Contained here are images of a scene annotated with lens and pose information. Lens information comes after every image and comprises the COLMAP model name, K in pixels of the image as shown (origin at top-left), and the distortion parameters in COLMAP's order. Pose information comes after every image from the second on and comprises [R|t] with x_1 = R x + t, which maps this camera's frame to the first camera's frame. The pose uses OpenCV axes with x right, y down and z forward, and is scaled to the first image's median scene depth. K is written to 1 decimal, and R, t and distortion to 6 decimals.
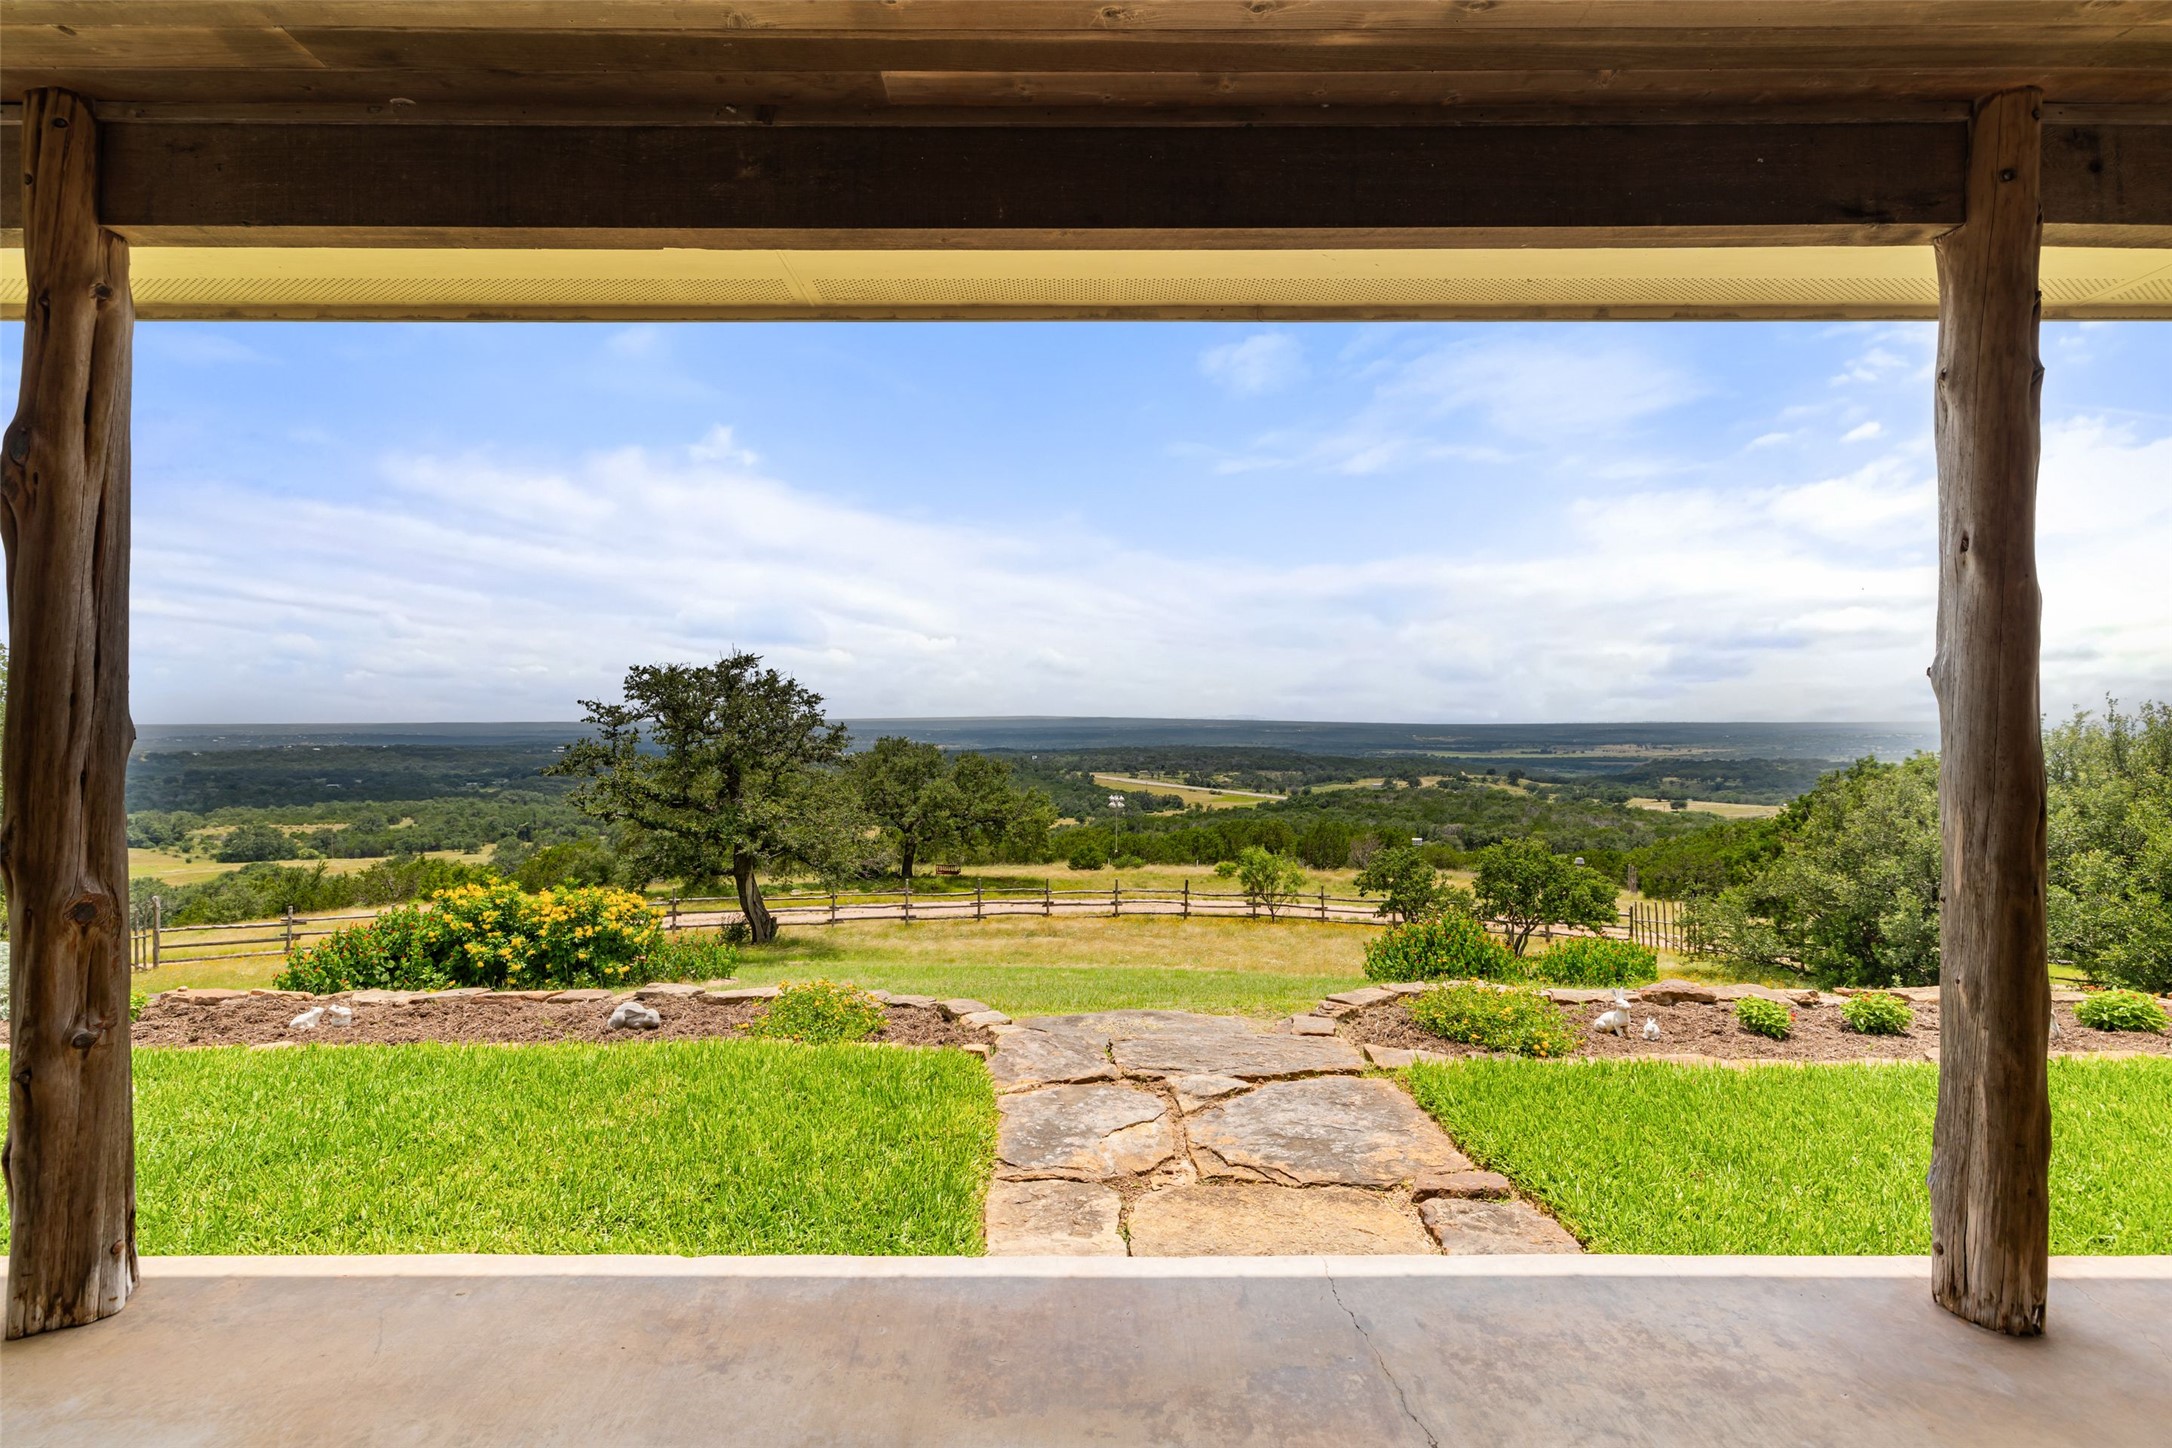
lens RADIAL K [[1012.6, 0, 1080.2], [0, 1012.6, 714.3], [0, 0, 1]] dist [0.001669, -0.000140]
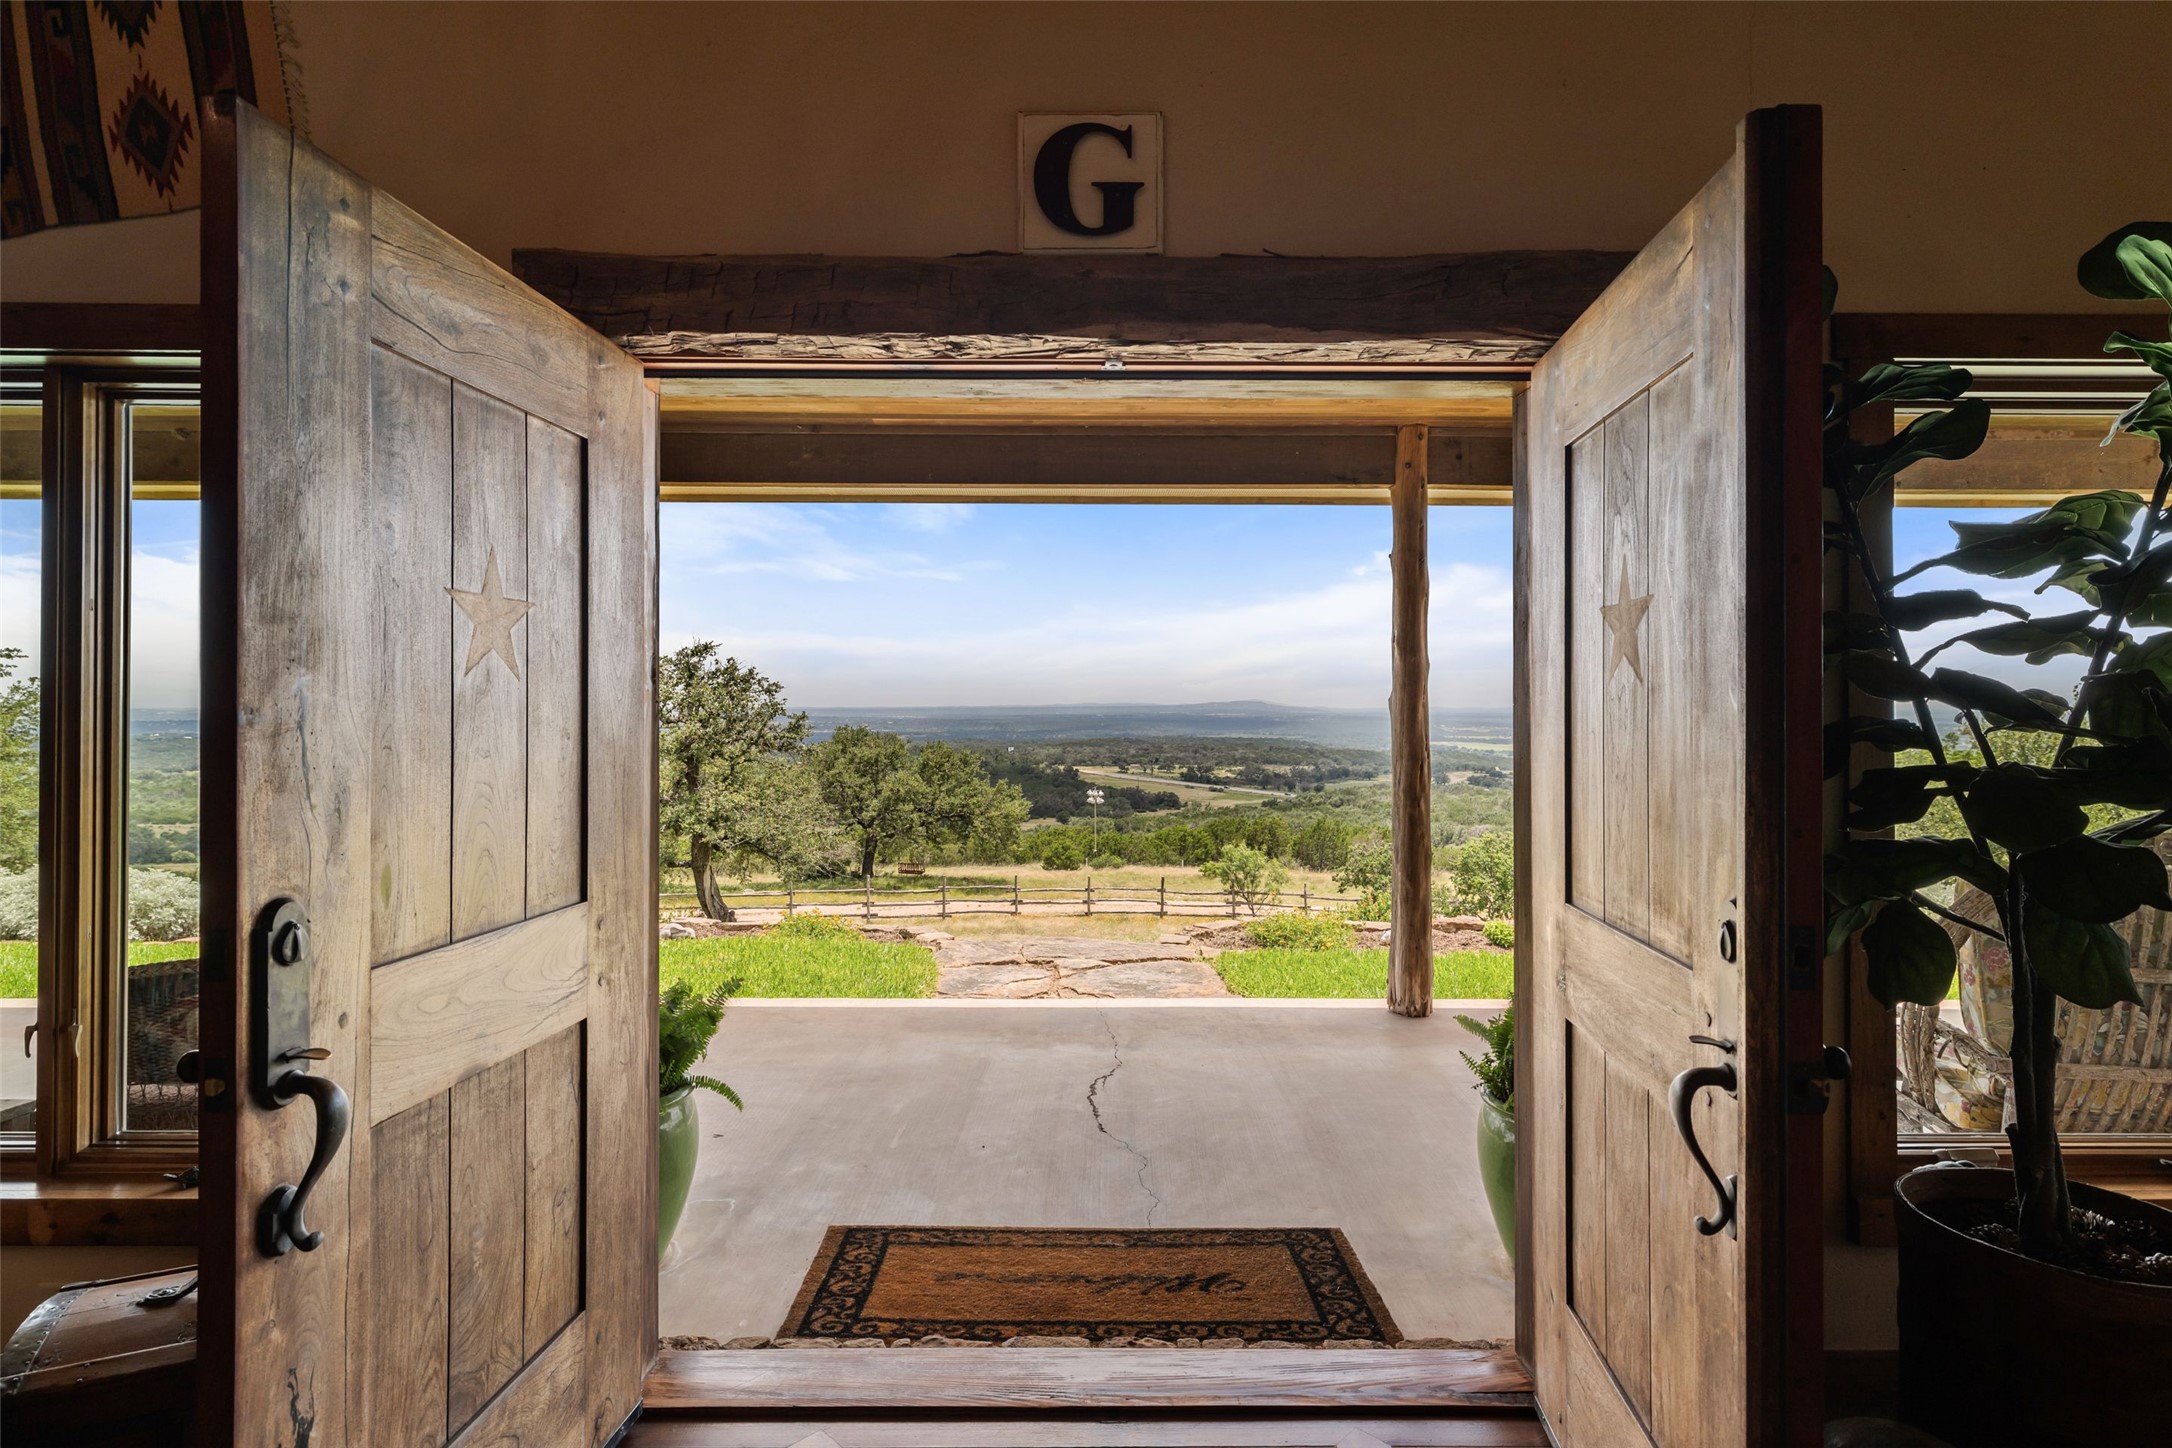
lens RADIAL K [[1228.2, 0, 1087.1], [0, 1228.2, 720.0], [0, 0, 1]] dist [0.018973, -0.000380]
pose [[0.999939, 0.002857, 0.010682, 0.022864], [-0.003047, 0.999836, 0.017834, -0.004804], [-0.010629, -0.017865, 0.999784, -0.159964]]
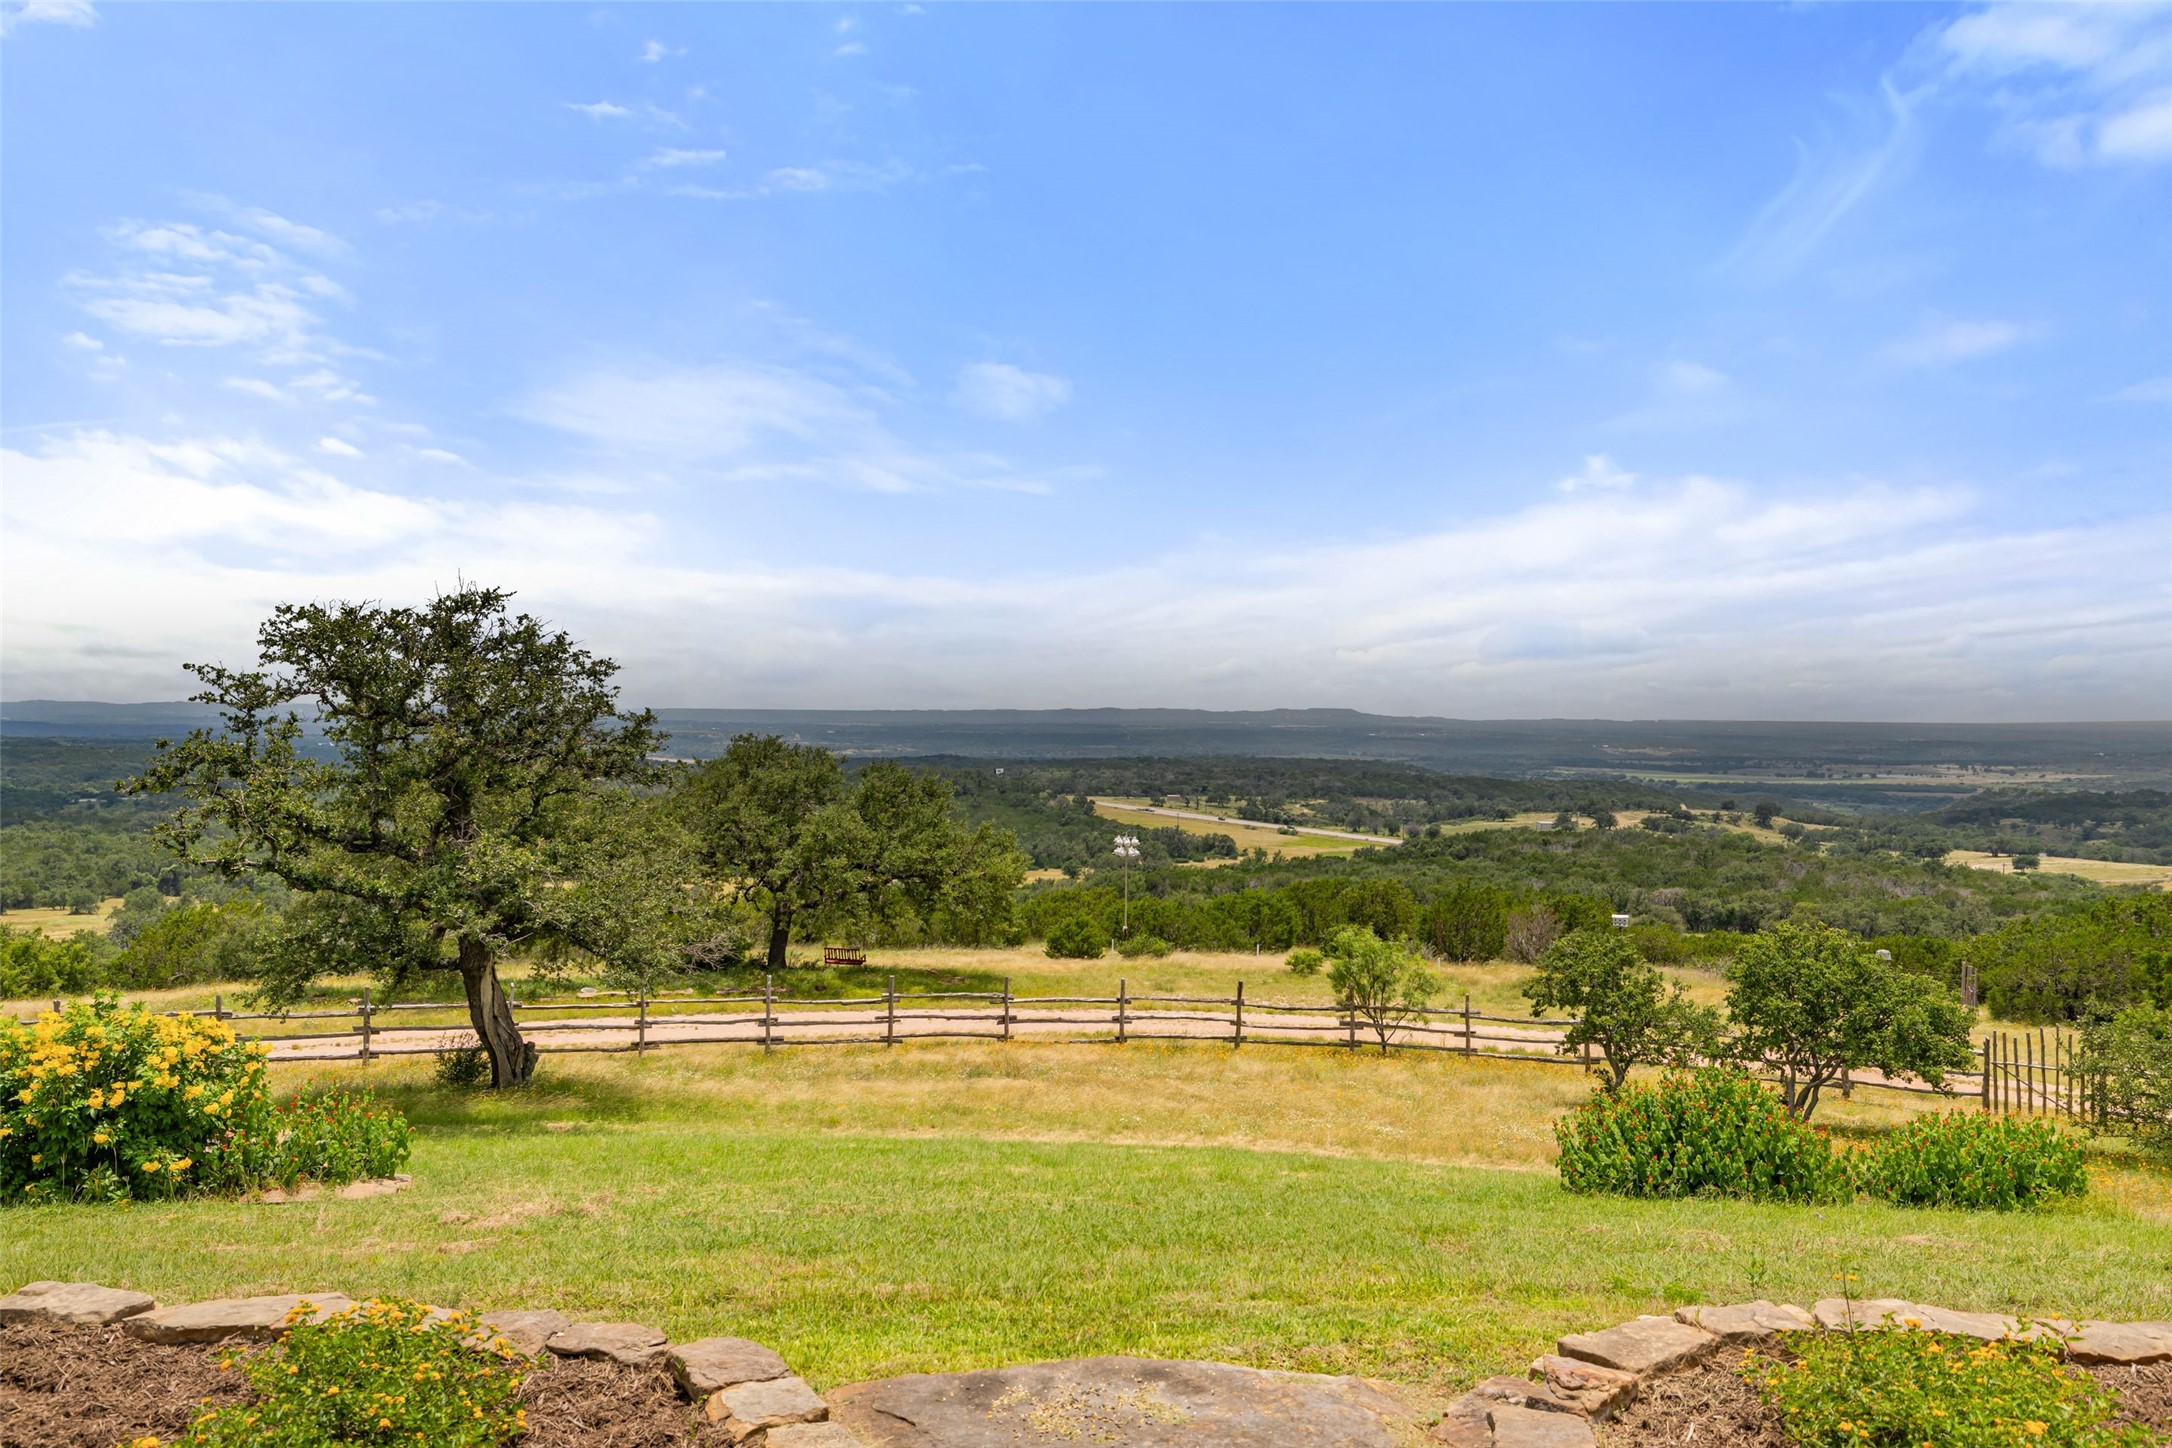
lens RADIAL K [[1559.9, 0, 1084.7], [0, 1559.9, 707.1], [0, 0, 1]] dist [0.011927, 0.003583]
pose [[0.999879, 0.015158, 0.003602, 0.008229], [-0.015165, 0.999884, 0.001693, 0.001476], [-0.003575, -0.001747, 0.999992, 0.085981]]
